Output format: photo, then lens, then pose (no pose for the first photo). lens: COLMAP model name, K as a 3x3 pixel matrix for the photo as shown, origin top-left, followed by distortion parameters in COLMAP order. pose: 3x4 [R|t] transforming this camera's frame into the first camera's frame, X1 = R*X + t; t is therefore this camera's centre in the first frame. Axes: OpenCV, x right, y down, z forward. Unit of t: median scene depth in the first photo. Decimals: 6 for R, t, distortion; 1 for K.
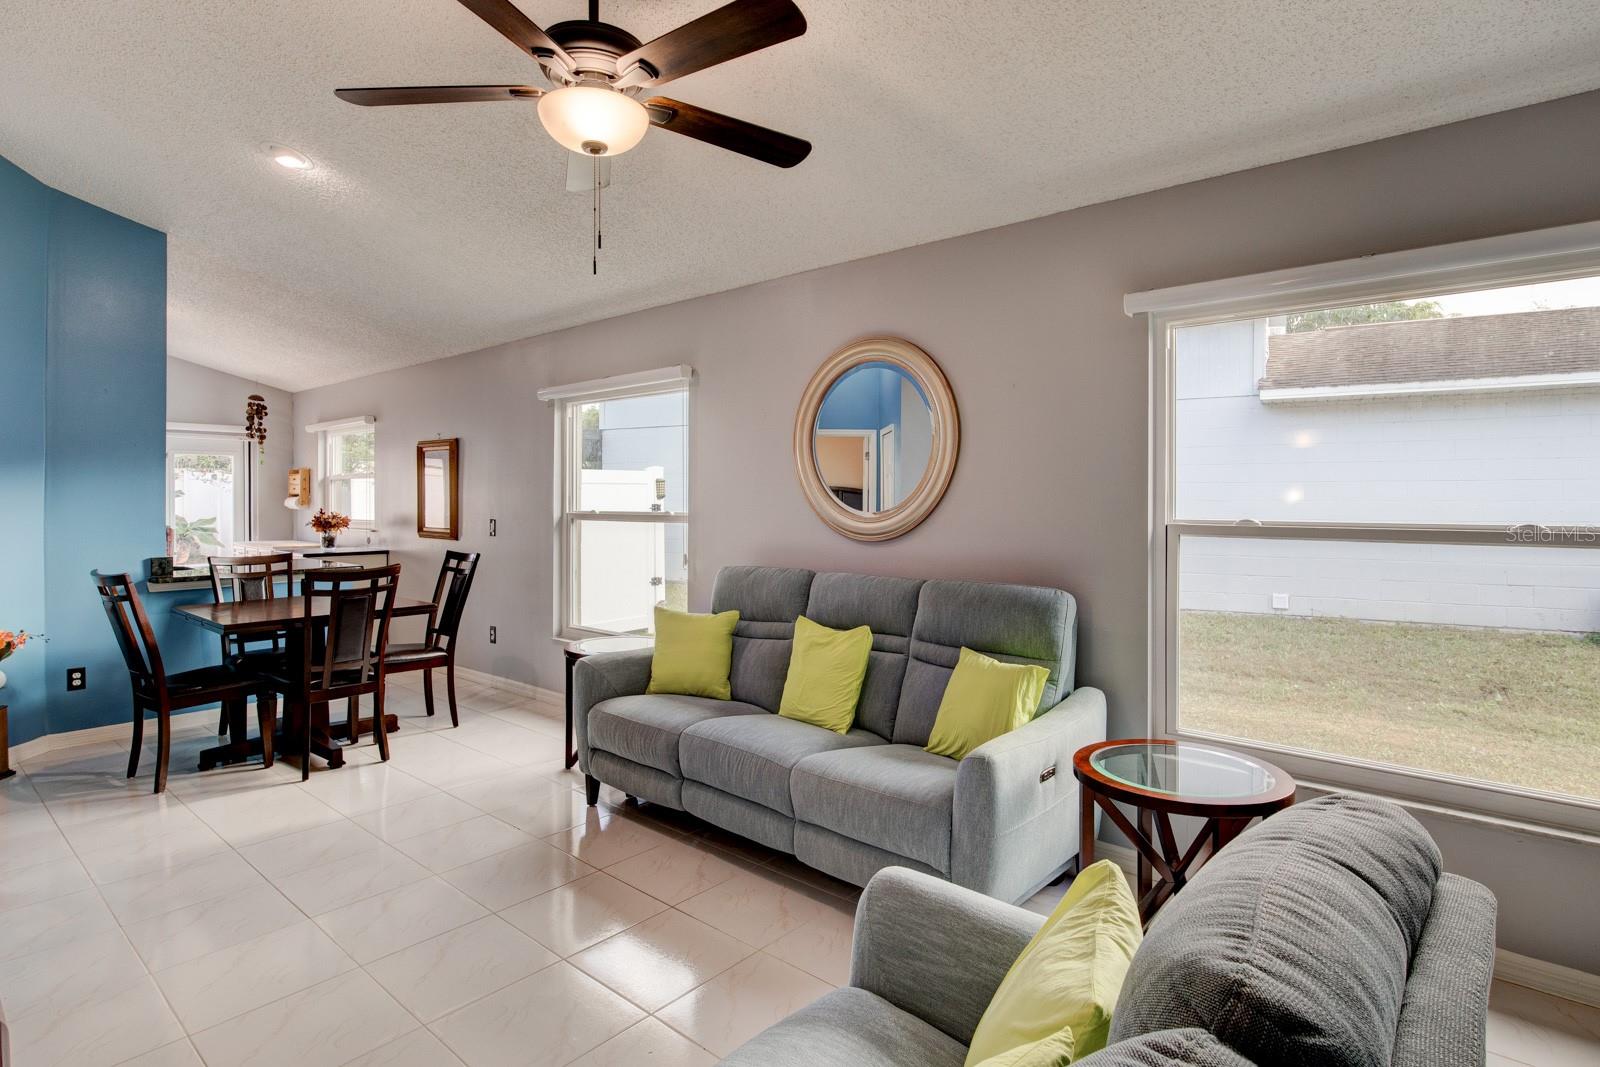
lens RADIAL K [[795.4, 0, 849.6], [0, 795.4, 507.7], [0, 0, 1]] dist [-0.015499, -0.001095]
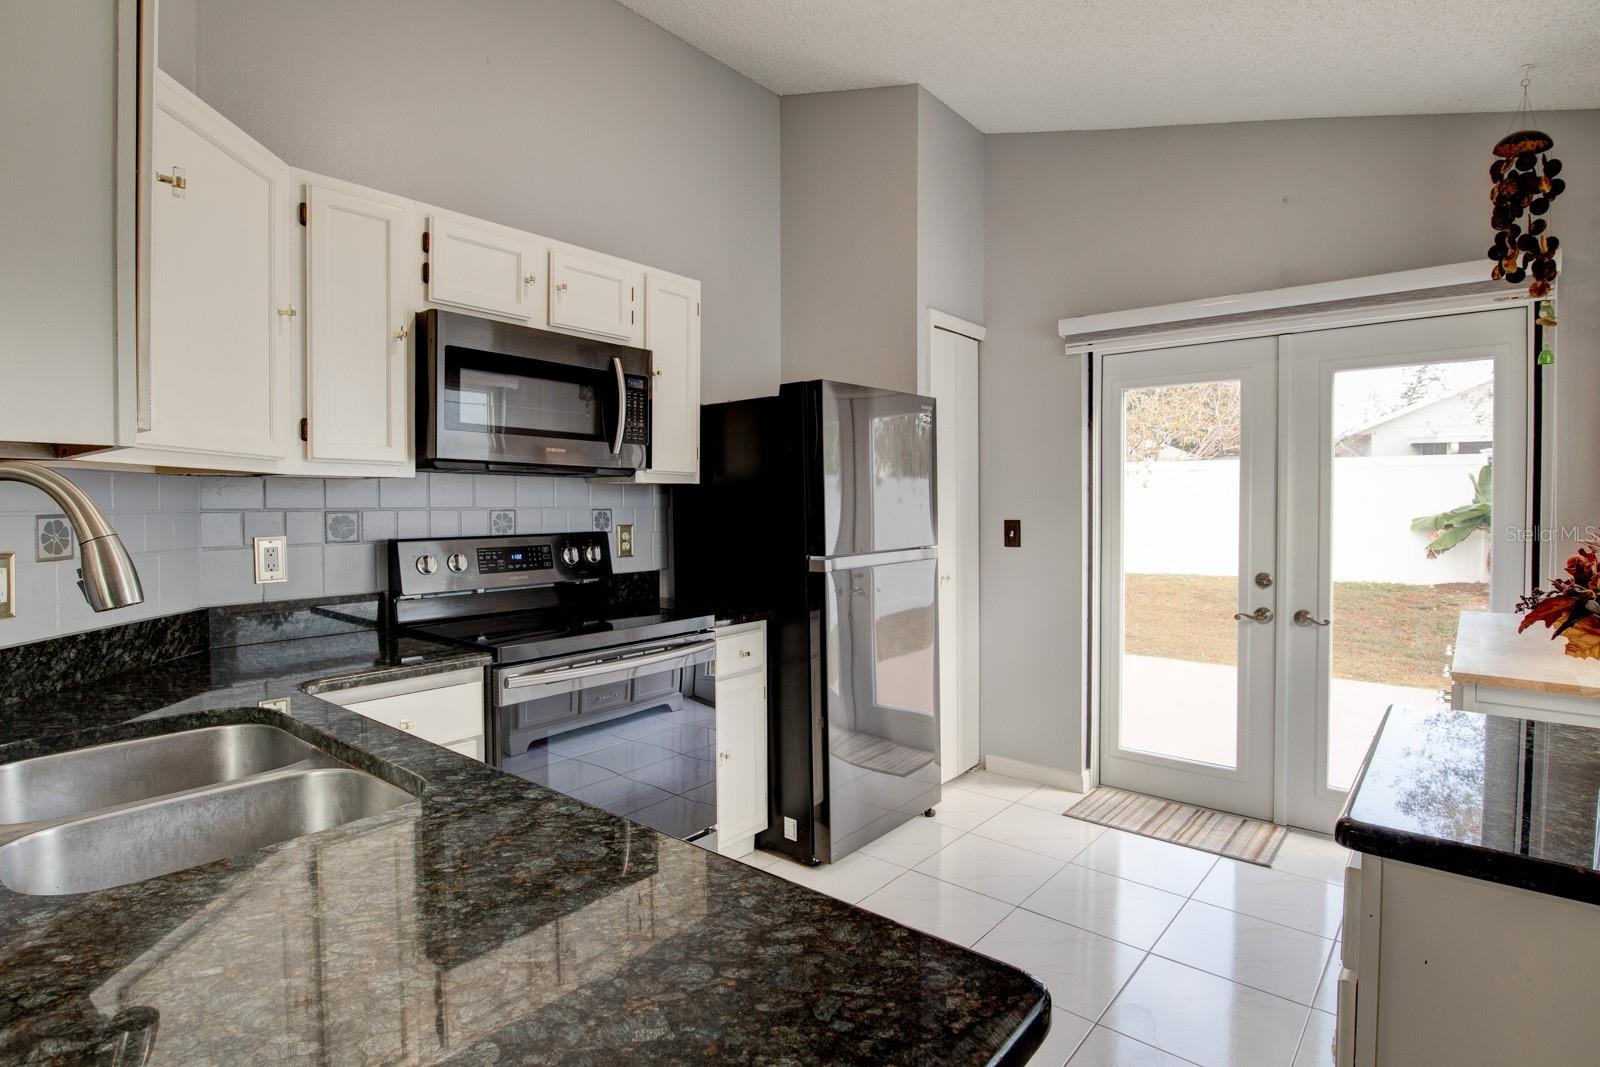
lens RADIAL K [[795.4, 0, 822.3], [0, 795.4, 516.8], [0, 0, 1]] dist [-0.015499, -0.001095]
pose [[-0.039983, 0.010374, -0.999147, -0.446836], [-0.004673, 0.999933, 0.010569, 0.000387], [0.999189, 0.005092, -0.039931, 0.750294]]
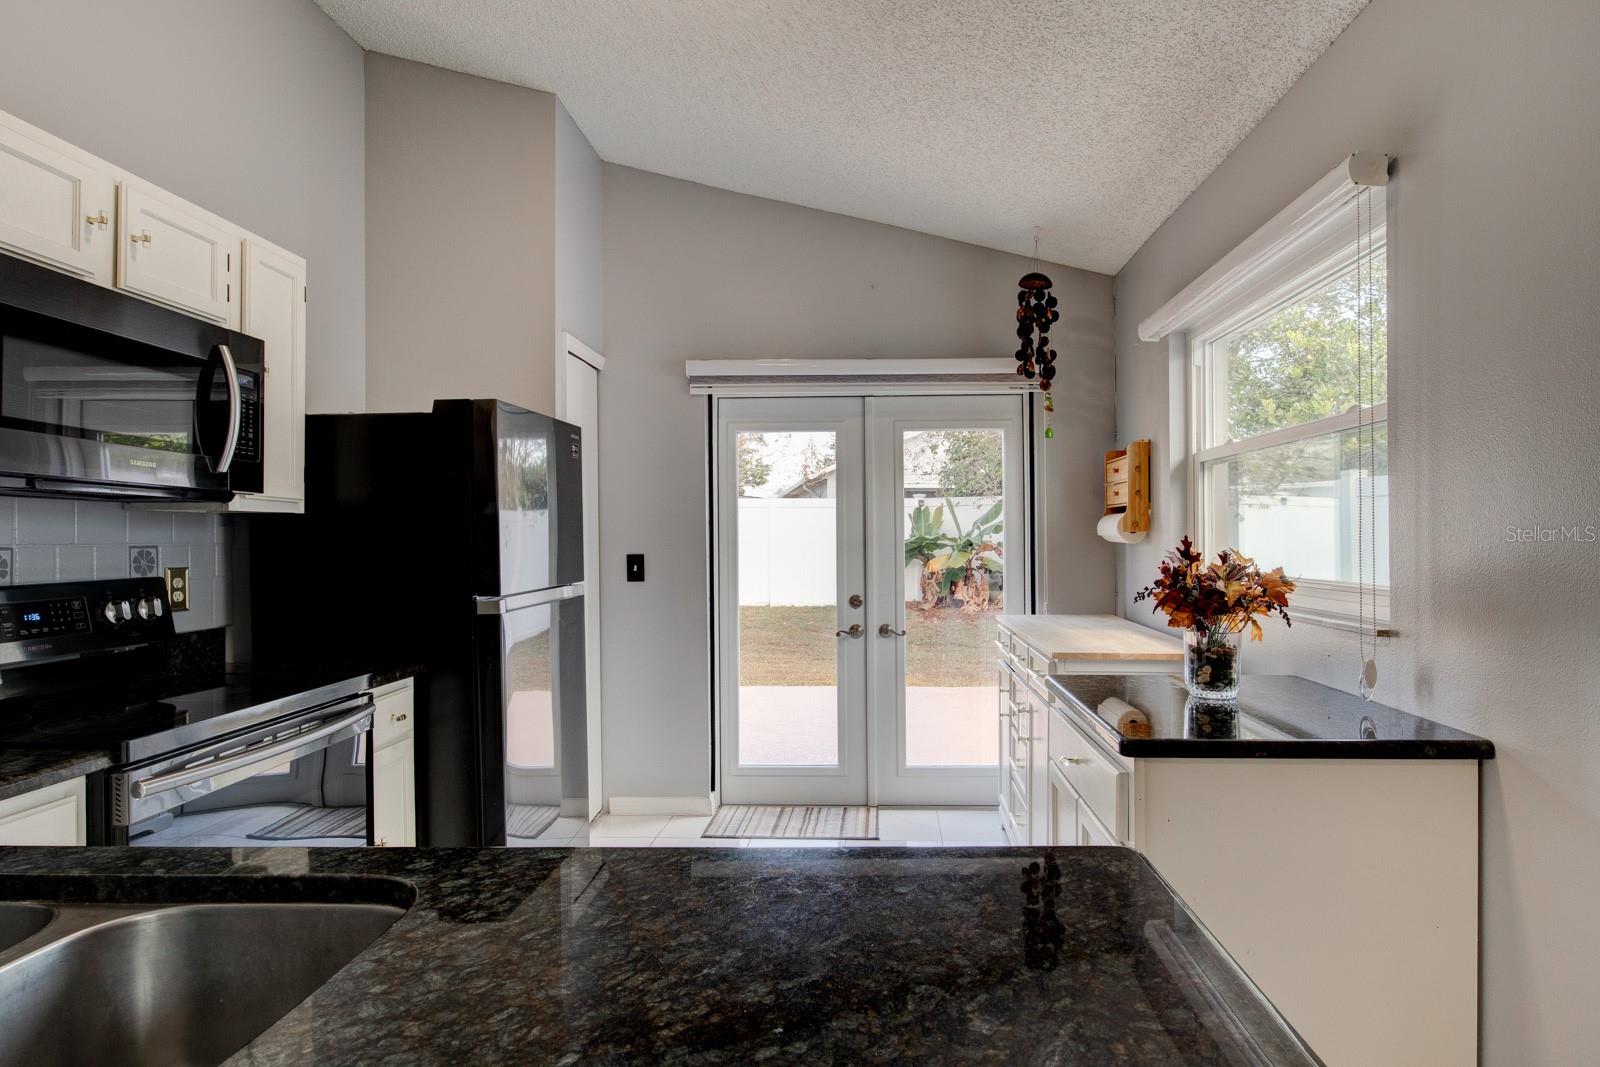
lens RADIAL K [[841.6, 0, 841.1], [0, 841.6, 539.0], [0, 0, 1]] dist [-0.009988, 0.001195]
pose [[0.576038, -0.008995, -0.817373, -0.447798], [0.005089, 0.999960, -0.007418, 0.002008], [0.817407, 0.000113, 0.576061, 0.657961]]
